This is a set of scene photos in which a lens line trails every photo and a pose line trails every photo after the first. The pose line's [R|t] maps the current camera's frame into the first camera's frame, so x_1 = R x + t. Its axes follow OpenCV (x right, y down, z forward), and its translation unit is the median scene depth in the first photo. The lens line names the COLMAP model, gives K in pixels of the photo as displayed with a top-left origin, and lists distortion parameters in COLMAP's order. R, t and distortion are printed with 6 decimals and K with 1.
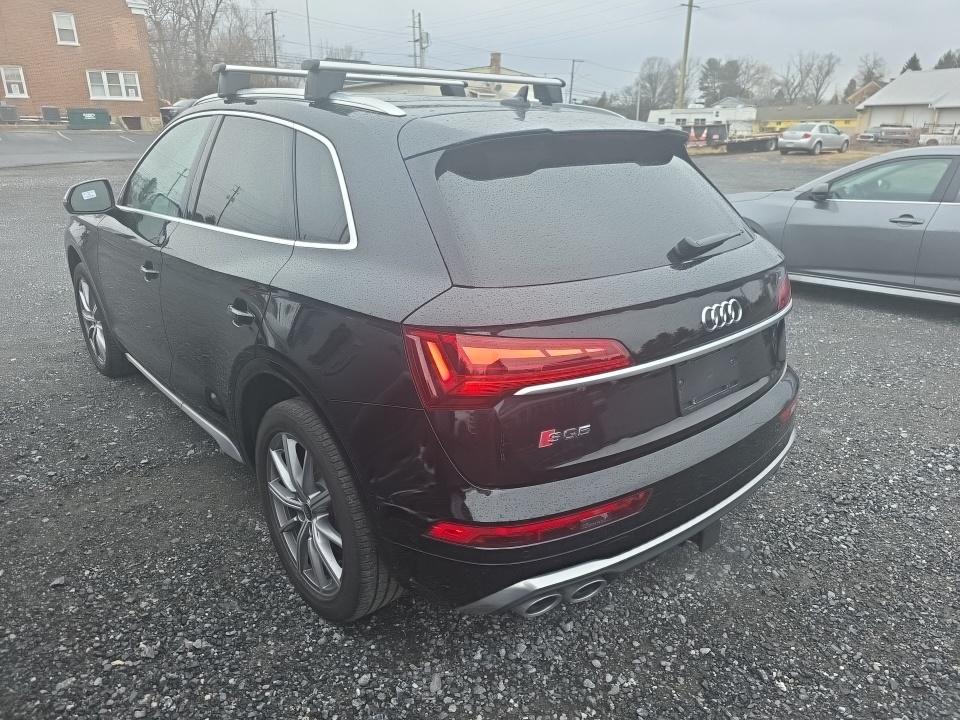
lens RADIAL K [[647.7, 0, 489.0], [0, 647.7, 357.9], [0, 0, 1]] dist [0.035469, -0.027286]
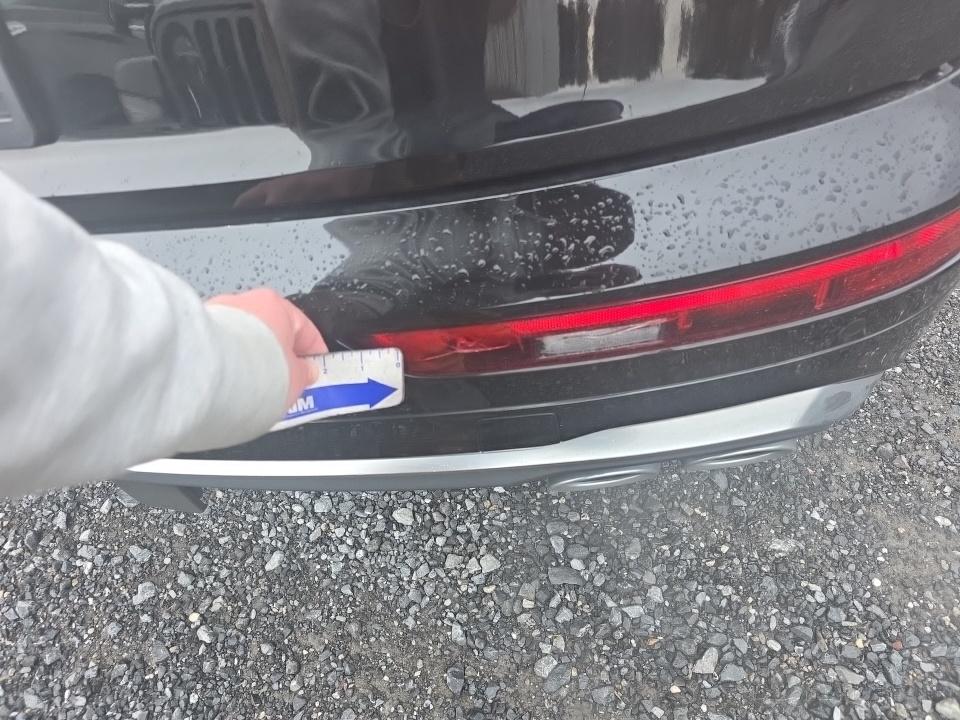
lens RADIAL K [[647.7, 0, 474.2], [0, 647.7, 355.5], [0, 0, 1]] dist [0.035469, -0.027286]
pose [[0.596142, 0.536874, -0.596976, 0.621006], [-0.096471, 0.786056, 0.610582, -0.044738], [0.797062, -0.306403, 0.520394, 0.941905]]
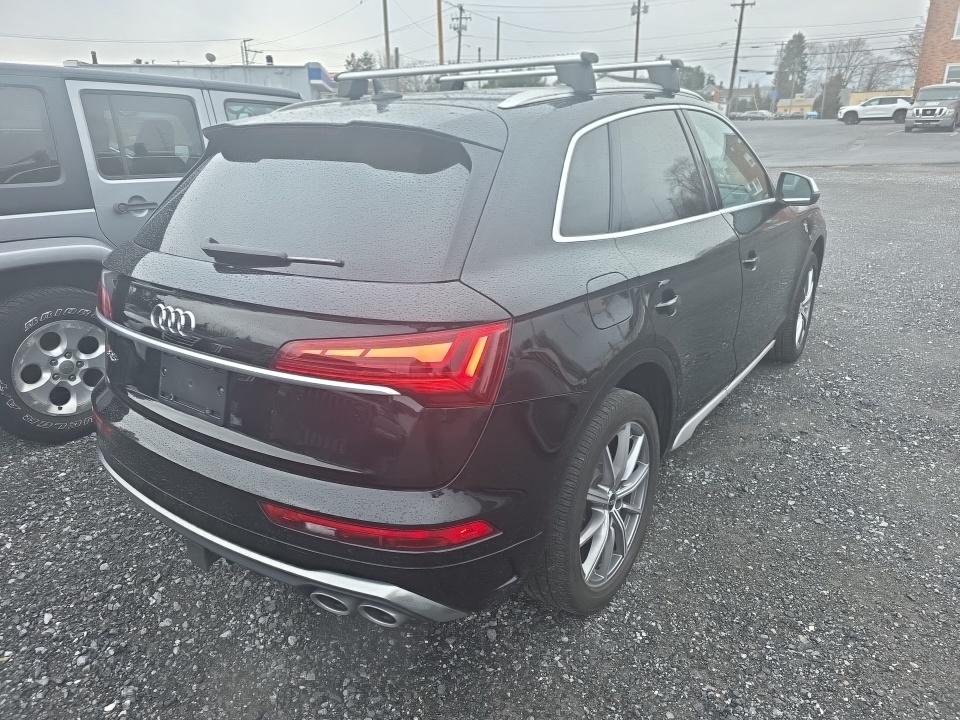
lens RADIAL K [[647.7, 0, 486.8], [0, 647.7, 365.7], [0, 0, 1]] dist [0.035469, -0.027286]
pose [[0.224884, 0.324549, -0.918747, 1.176972], [-0.310947, 0.917502, 0.247998, -0.332001], [0.923439, 0.229911, 0.307249, 1.001742]]
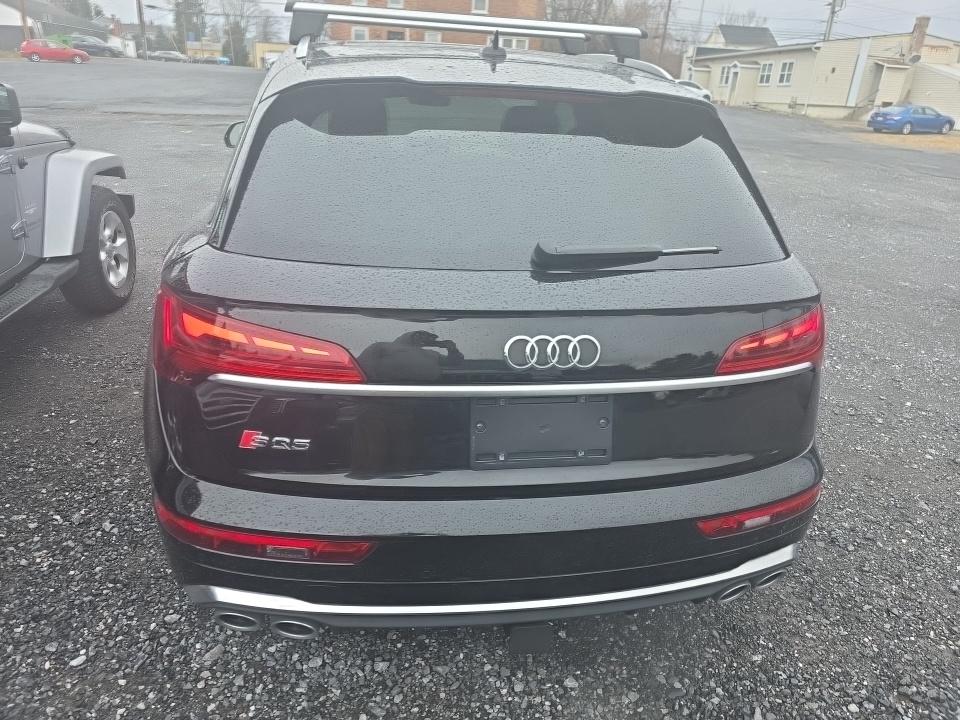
lens RADIAL K [[647.7, 0, 476.7], [0, 647.7, 353.6], [0, 0, 1]] dist [0.035469, -0.027286]
pose [[0.849343, 0.237598, -0.471342, 0.544841], [-0.221052, 0.970994, 0.091139, -0.097093], [0.479325, 0.026783, 0.877229, 0.294767]]
